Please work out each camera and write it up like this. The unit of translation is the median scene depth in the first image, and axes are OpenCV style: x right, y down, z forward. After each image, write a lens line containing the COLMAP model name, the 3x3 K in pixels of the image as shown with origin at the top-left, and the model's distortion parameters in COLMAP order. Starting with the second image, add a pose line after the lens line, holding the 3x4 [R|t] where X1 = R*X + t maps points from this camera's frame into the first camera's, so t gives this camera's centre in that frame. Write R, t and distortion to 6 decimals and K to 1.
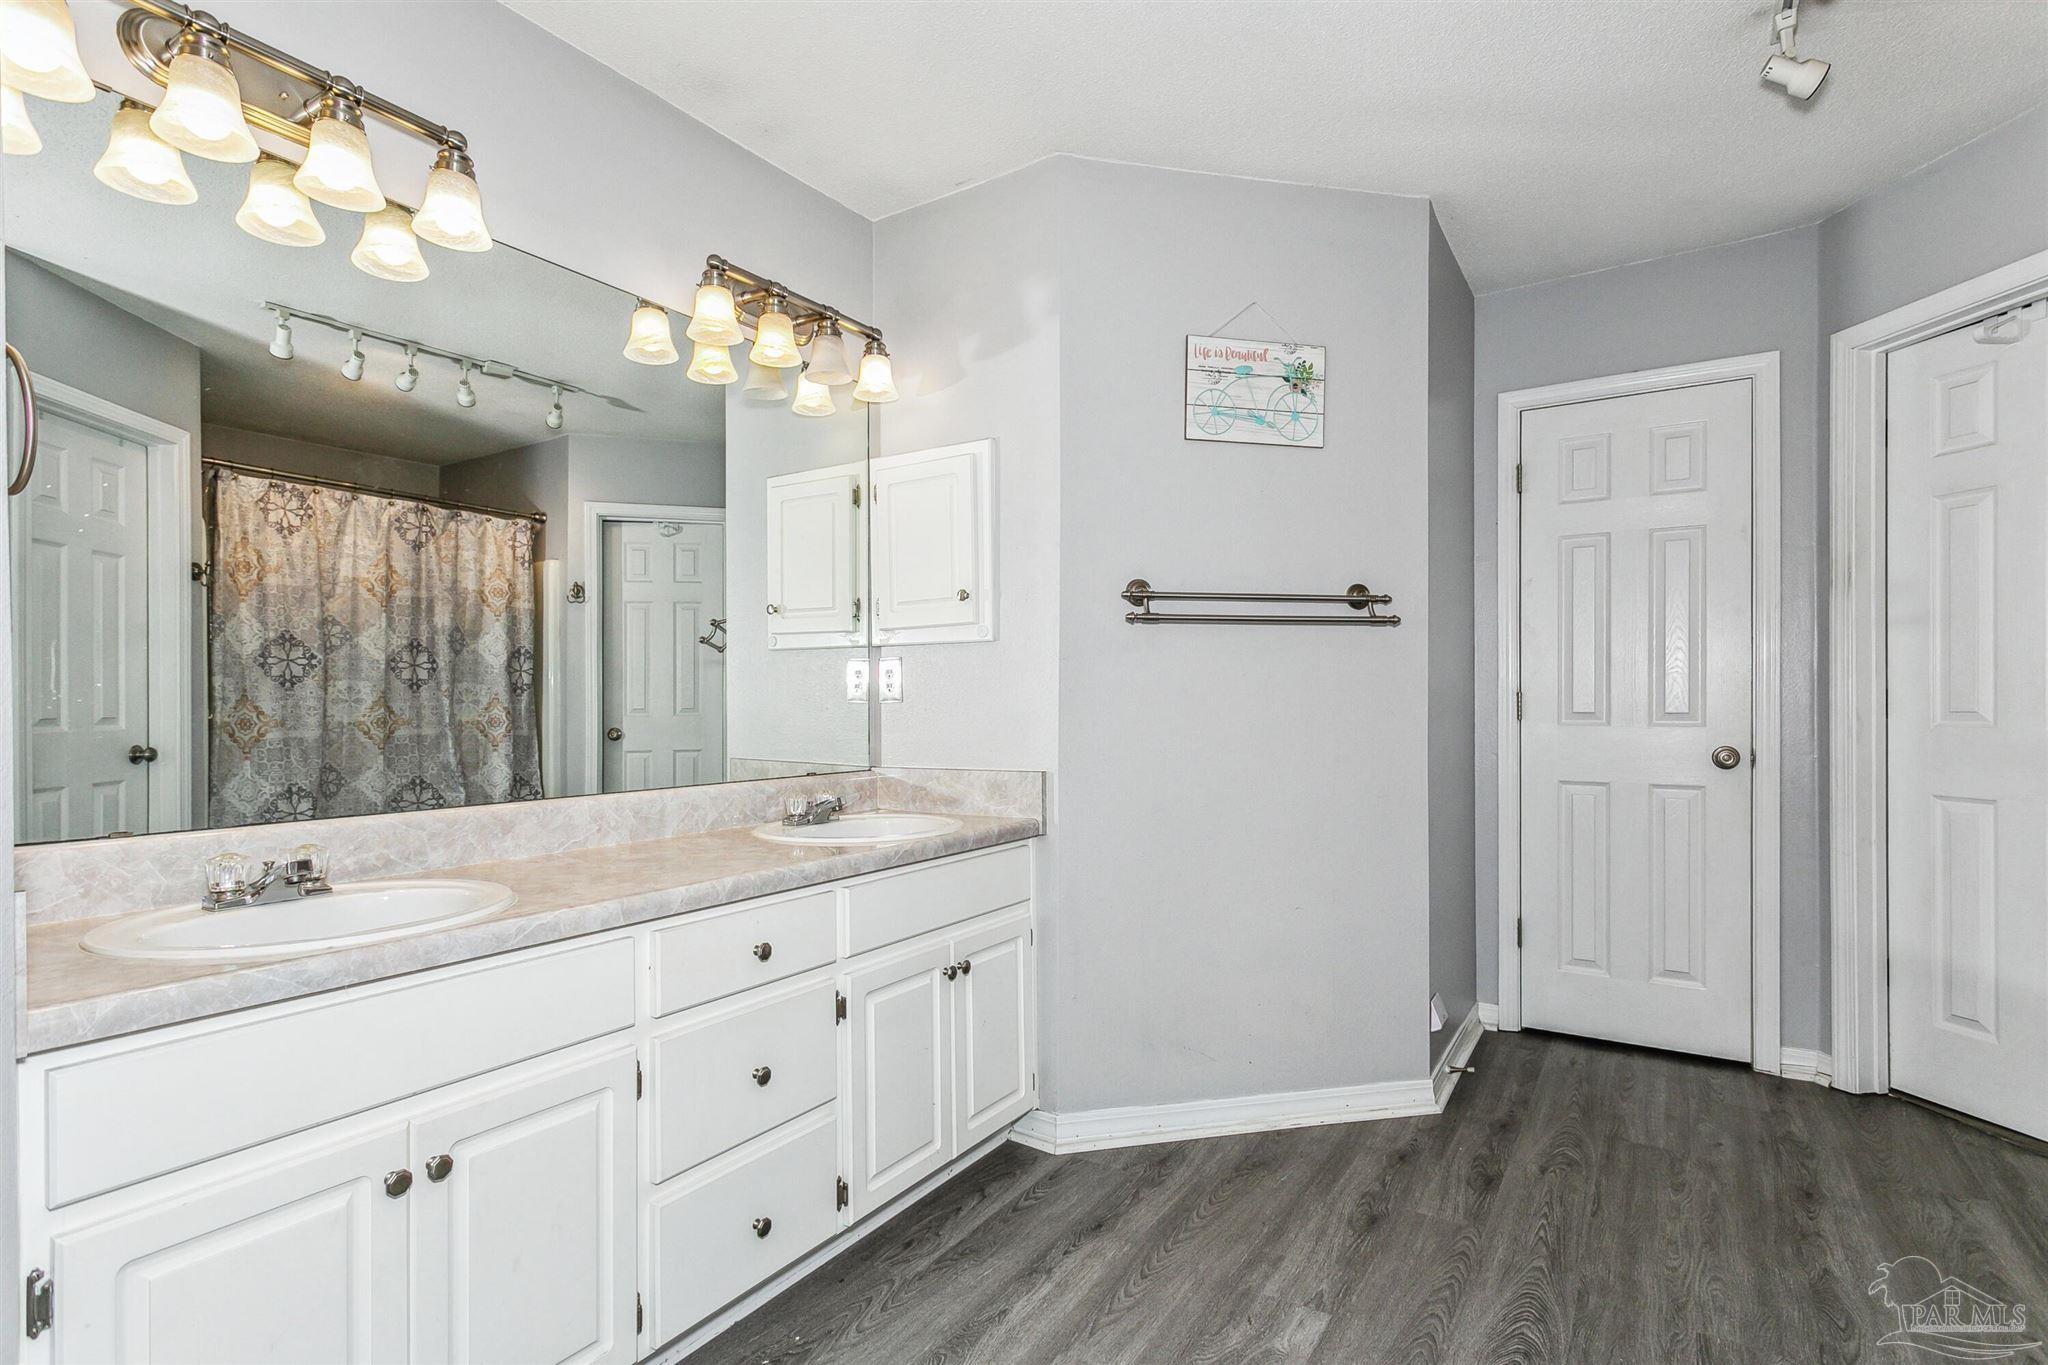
lens RADIAL K [[1024.0, 0, 1016.9], [0, 1024.0, 703.1], [0, 0, 1]] dist [0.005606, 0.000360]
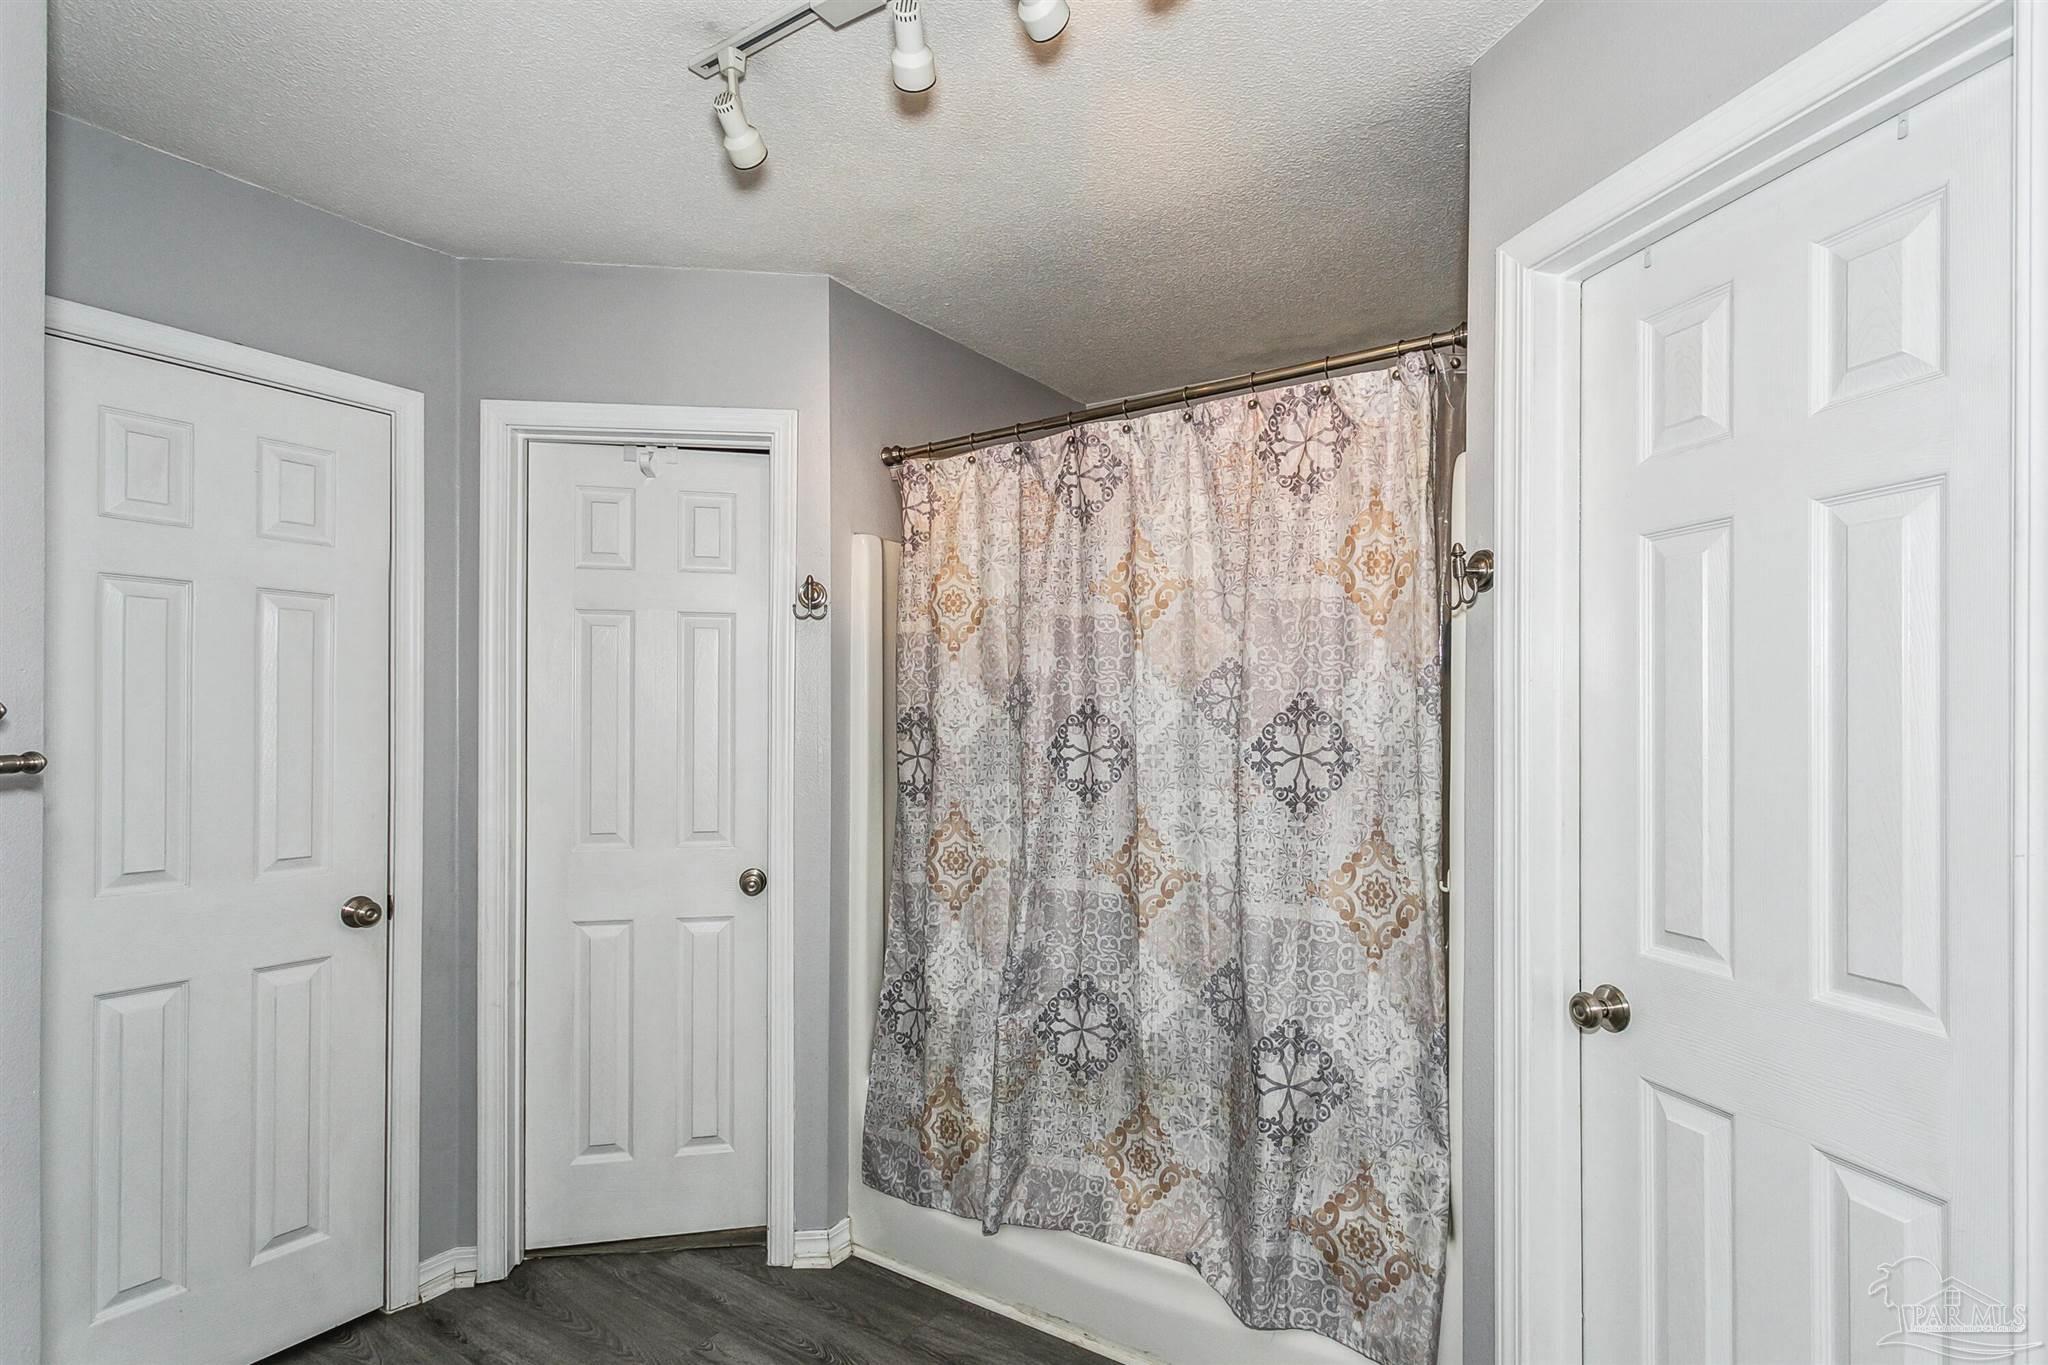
lens RADIAL K [[1031.5, 0, 1000.3], [0, 1031.5, 711.5], [0, 0, 1]] dist [0.001767, 0.001977]
pose [[0.004030, 0.005956, 0.999974, -0.062521], [-0.004034, 0.999974, -0.005940, -0.097868], [-0.999984, -0.004010, 0.004054, 0.578563]]
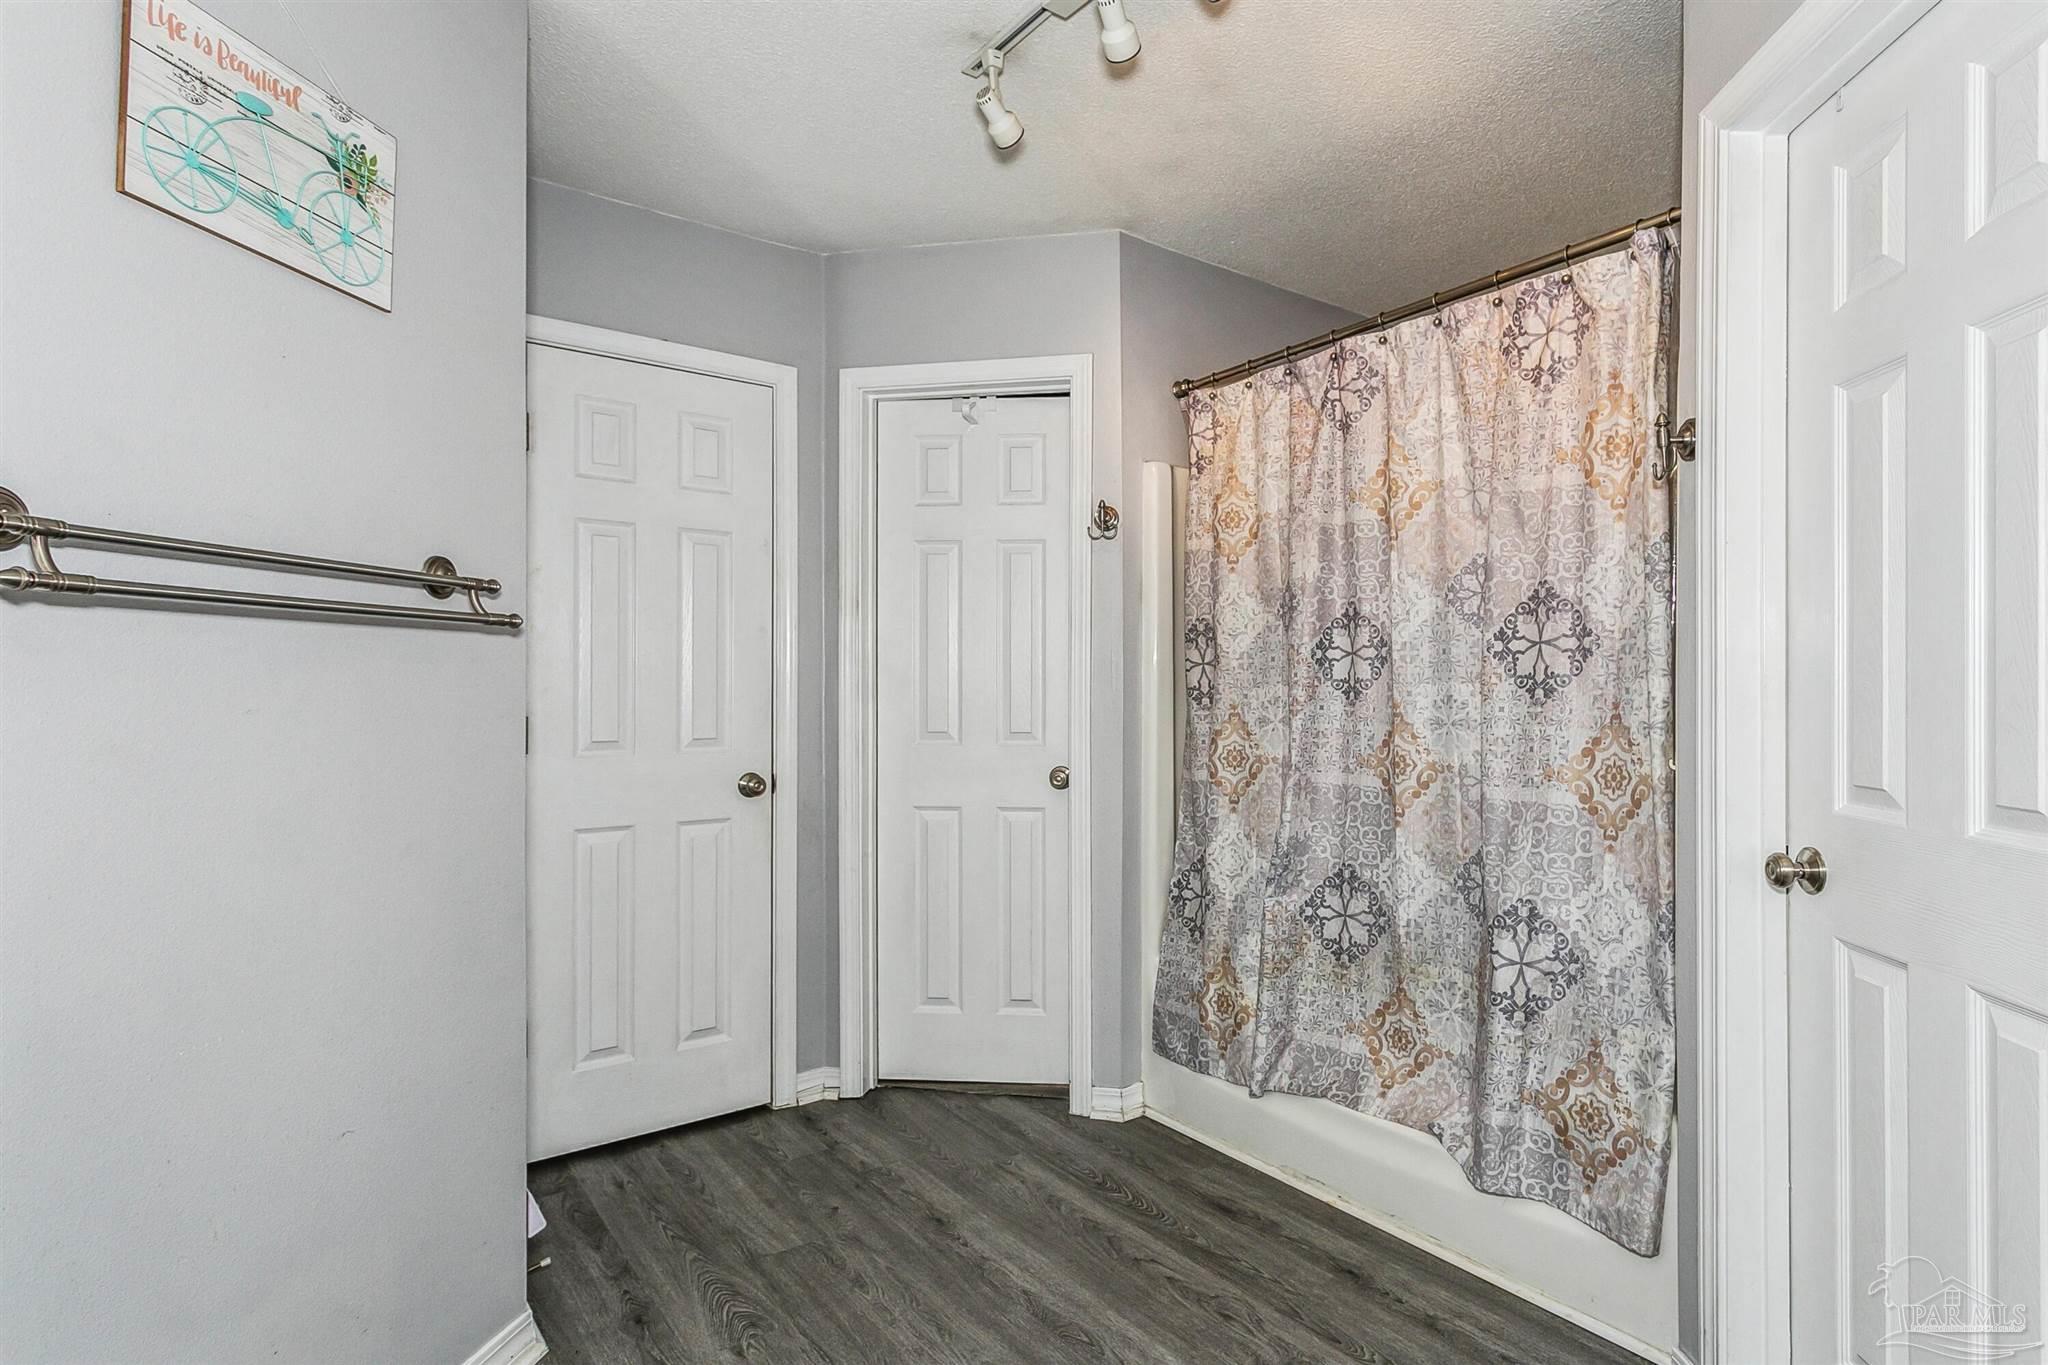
lens RADIAL K [[1063.2, 0, 1099.7], [0, 1063.2, 681.8], [0, 0, 1]] dist [0.006466, -0.000147]
pose [[0.295008, 0.004407, 0.955485, -0.154554], [-0.001335, 0.999990, -0.004200, -0.040405], [-0.955494, -0.000037, 0.295011, 0.446212]]
